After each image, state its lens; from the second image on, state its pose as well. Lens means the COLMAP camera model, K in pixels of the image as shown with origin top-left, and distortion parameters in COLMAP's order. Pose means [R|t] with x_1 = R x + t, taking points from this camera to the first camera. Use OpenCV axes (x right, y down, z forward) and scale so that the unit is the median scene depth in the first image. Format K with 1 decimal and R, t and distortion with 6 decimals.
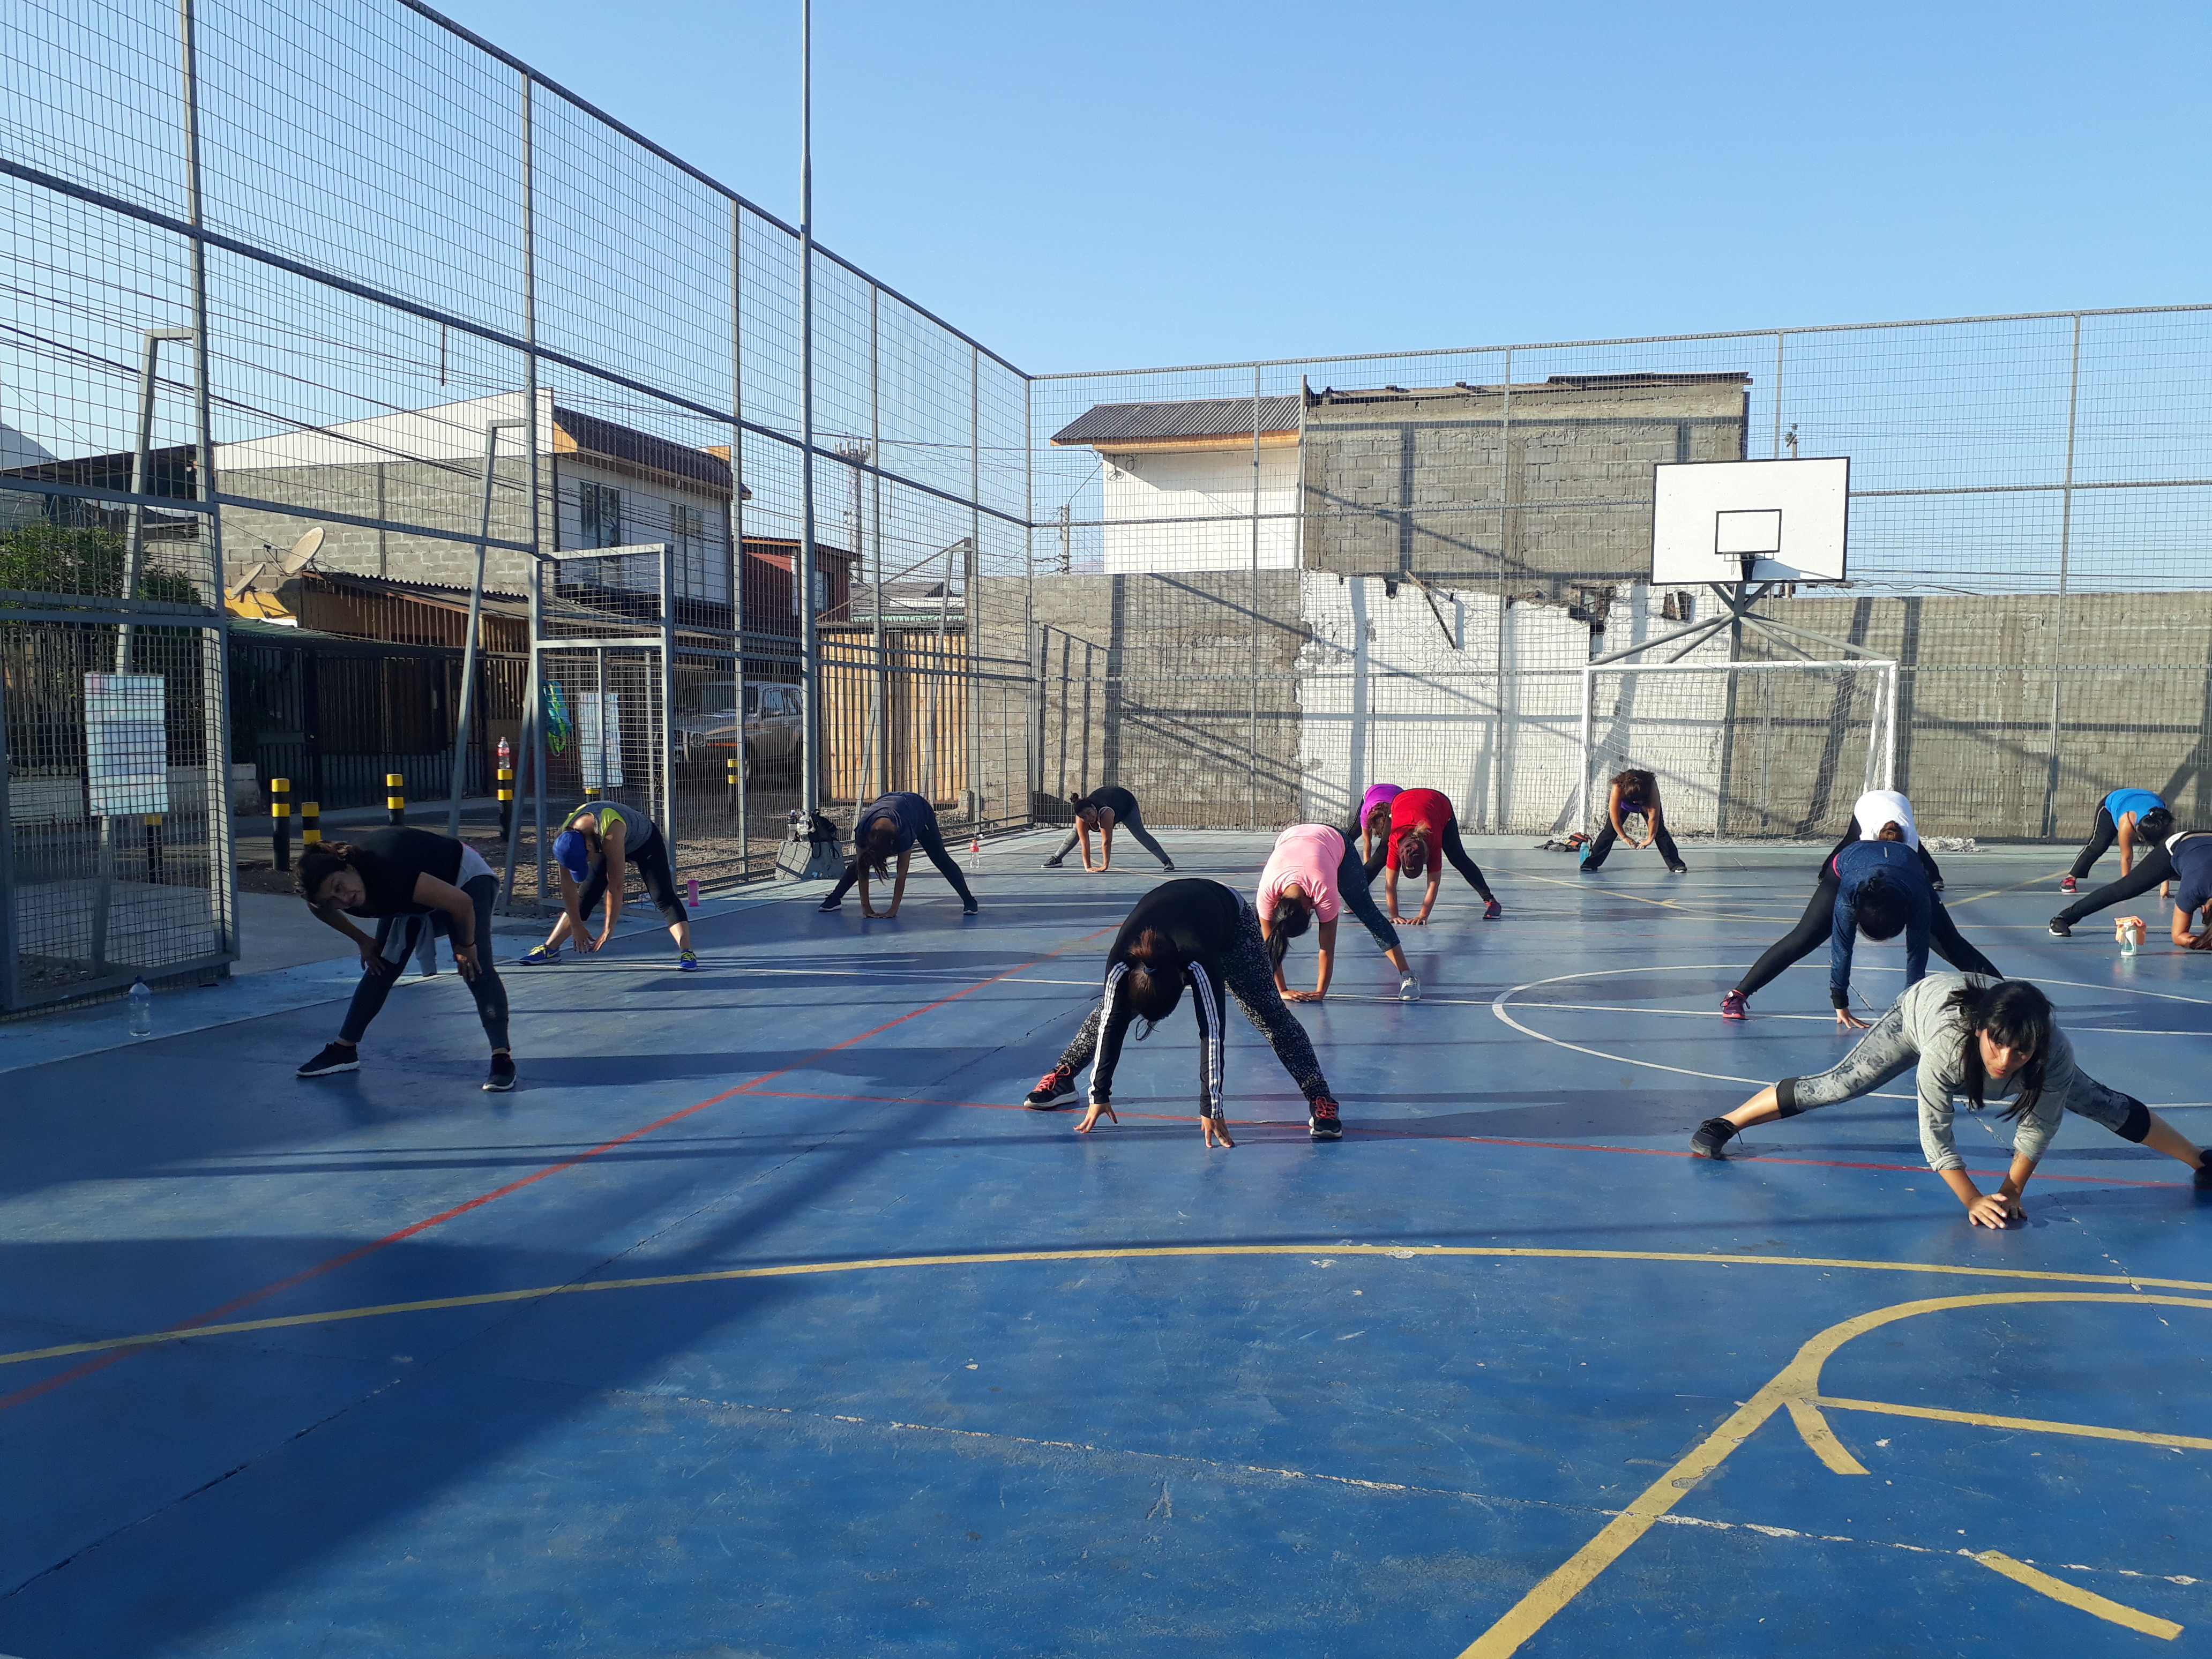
lens RADIAL K [[1759.5, 0, 1071.3], [0, 1759.5, 875.0], [0, 0, 1]] dist [0.105385, -0.187672]
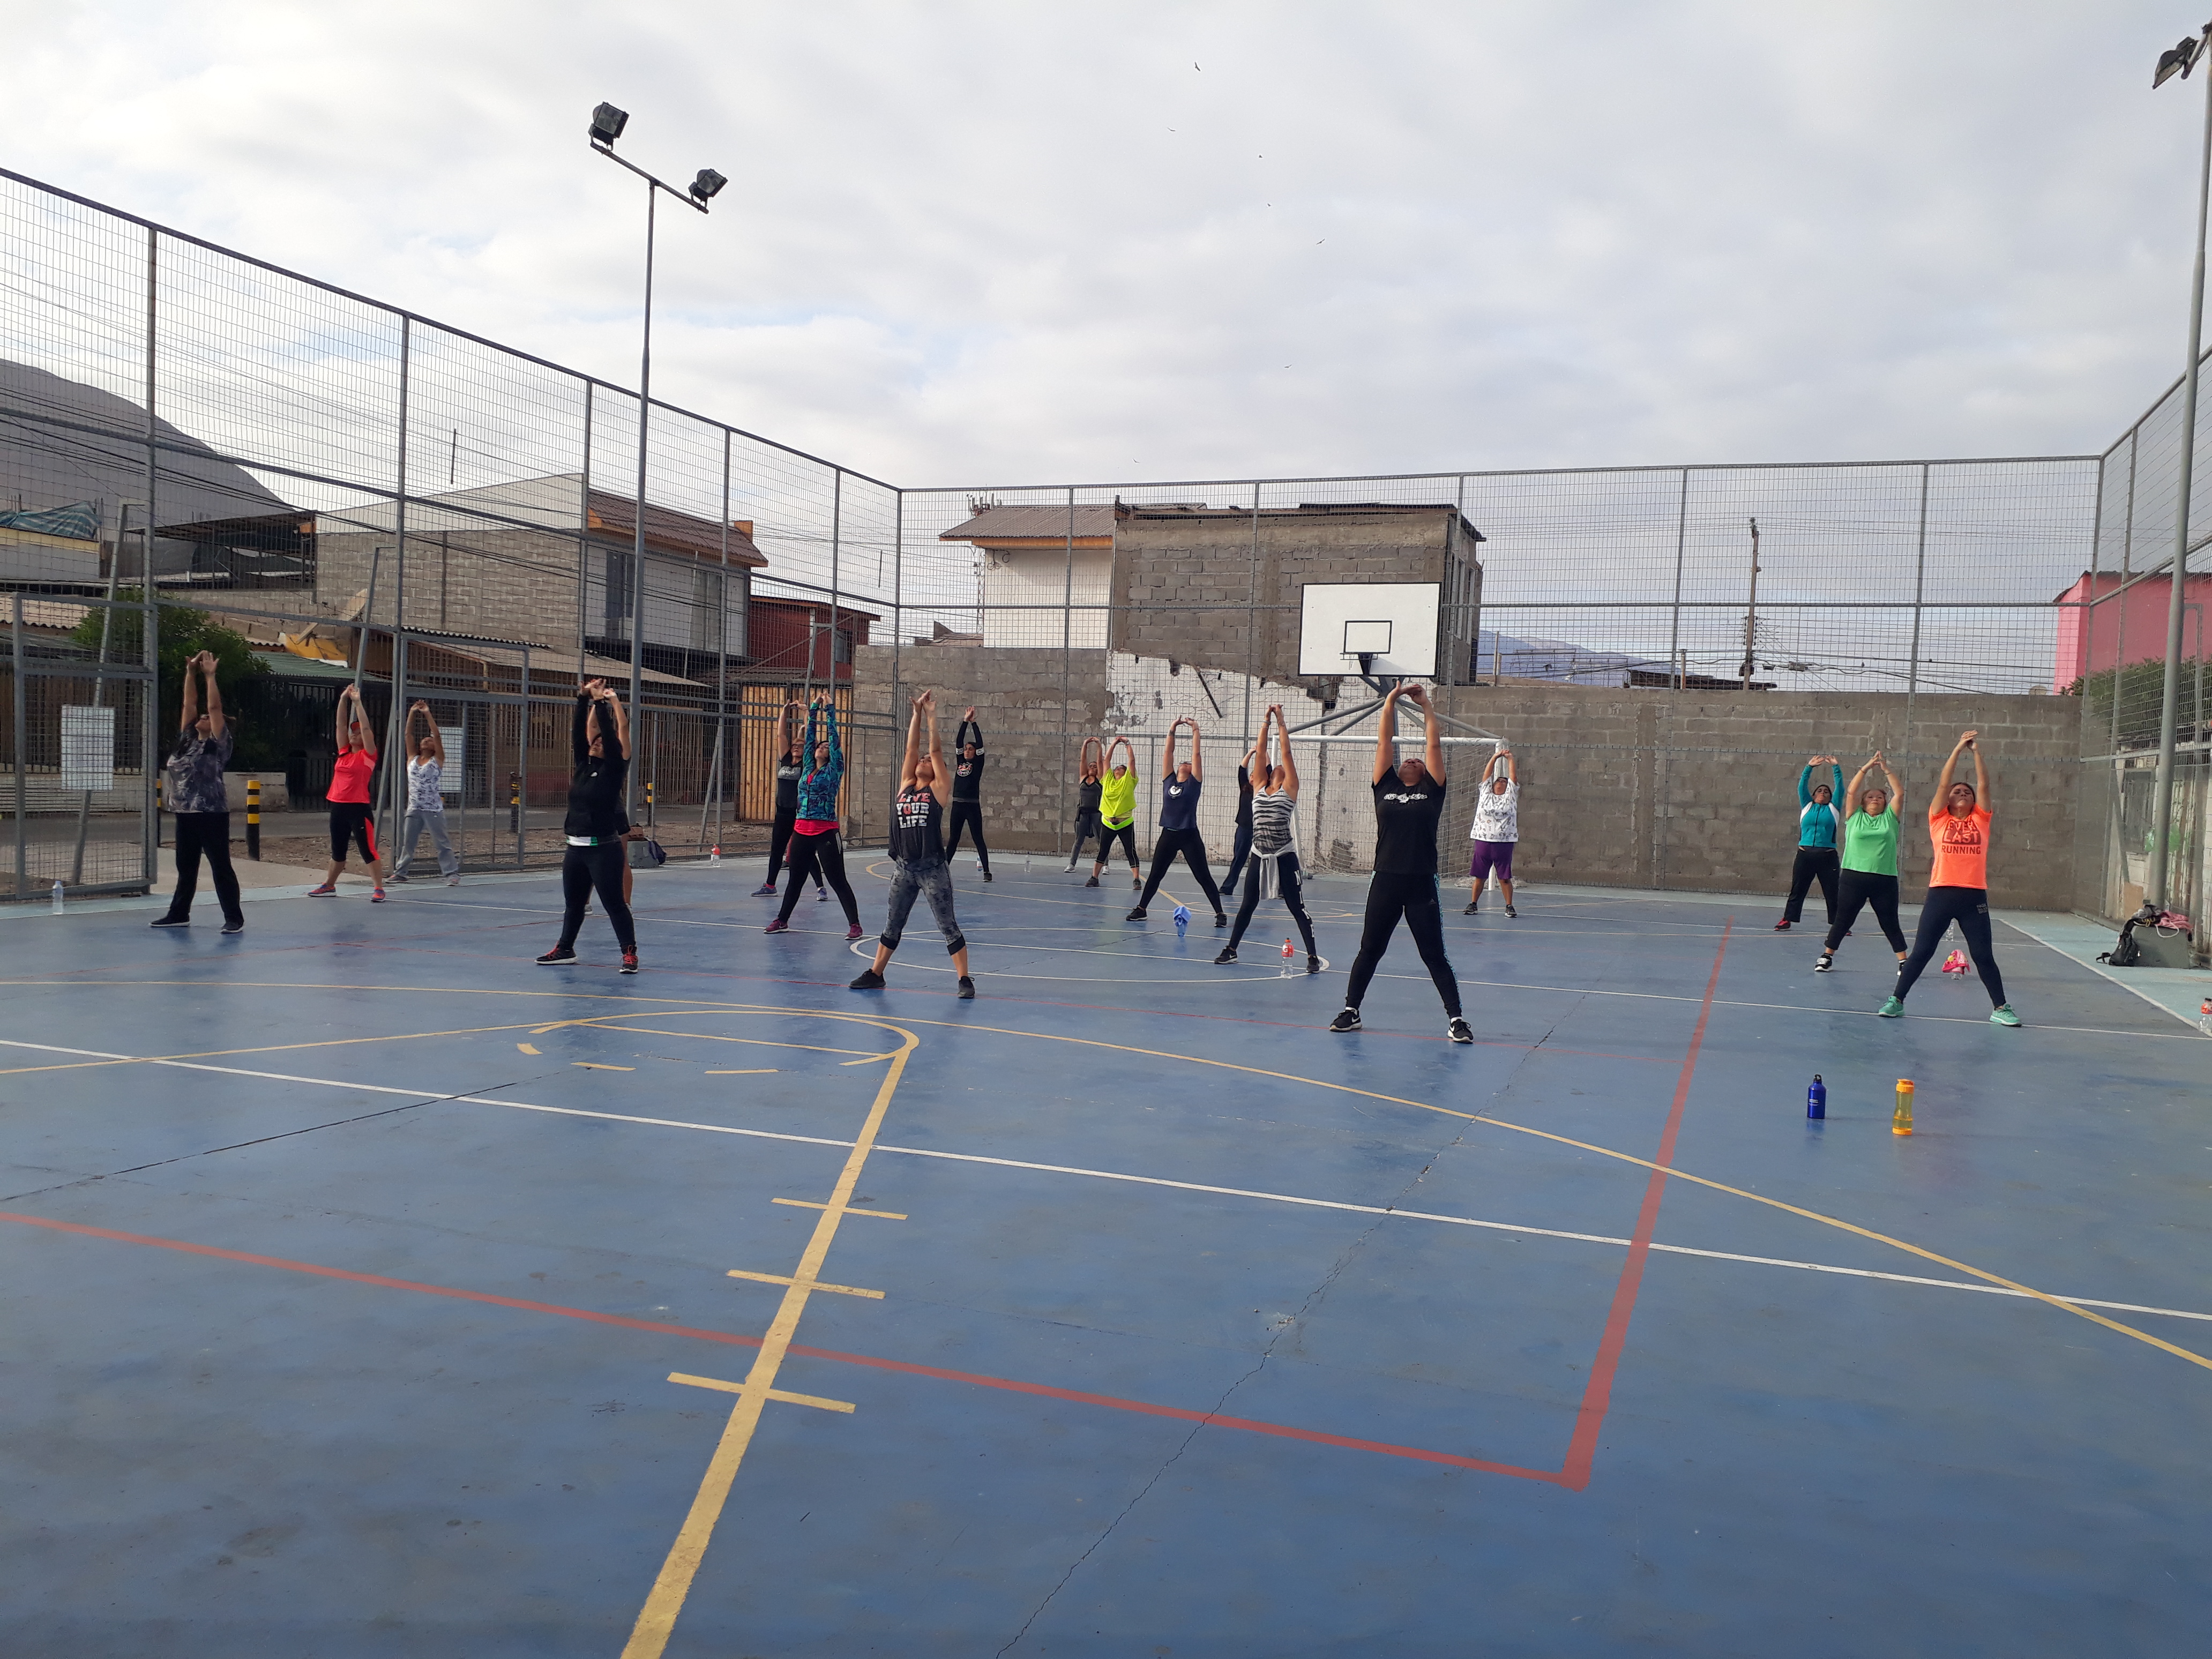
lens RADIAL K [[1759.5, 0, 1071.3], [0, 1759.5, 875.0], [0, 0, 1]] dist [0.105385, -0.187672]
pose [[0.995508, 0.042025, -0.084840, 0.224400], [-0.044263, 0.998715, -0.024669, 0.019485], [0.083695, 0.028313, 0.996089, -0.249751]]
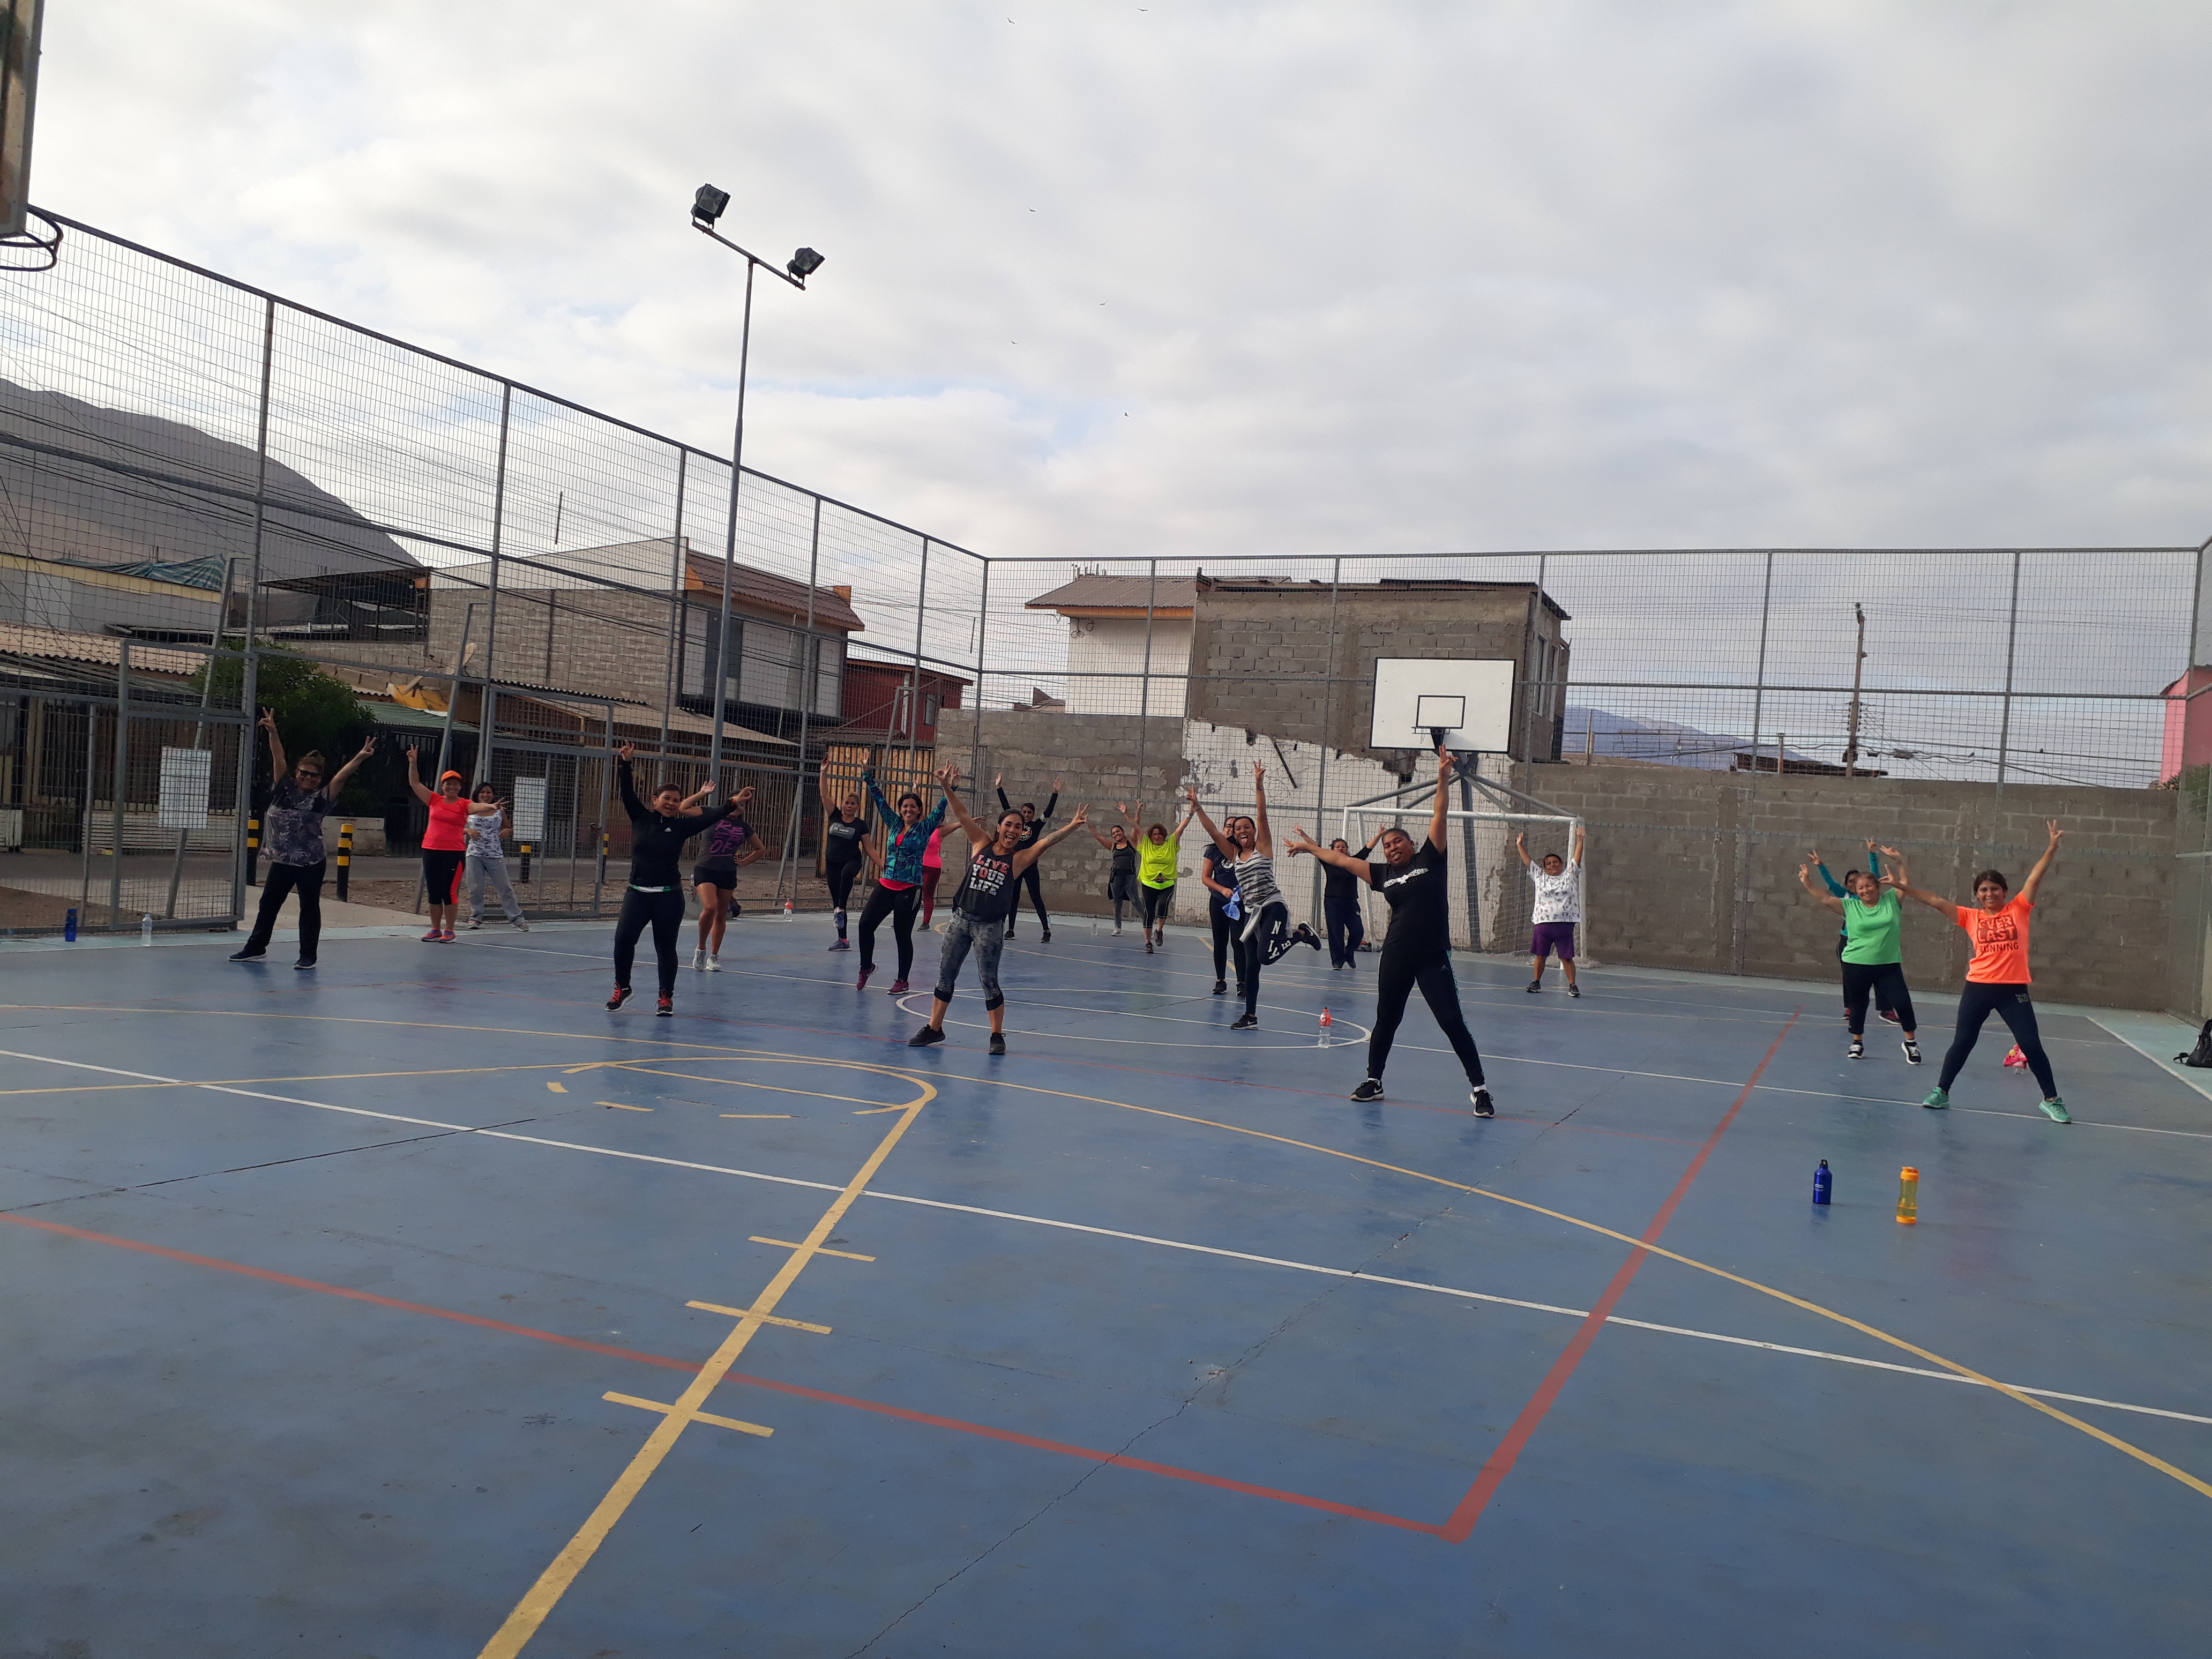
lens RADIAL K [[1759.5, 0, 1071.3], [0, 1759.5, 875.0], [0, 0, 1]] dist [0.105385, -0.187672]
pose [[0.987419, 0.067957, -0.142777, 0.245192], [-0.077052, 0.995271, -0.059156, 0.020193], [0.138082, 0.069413, 0.987985, -0.256205]]
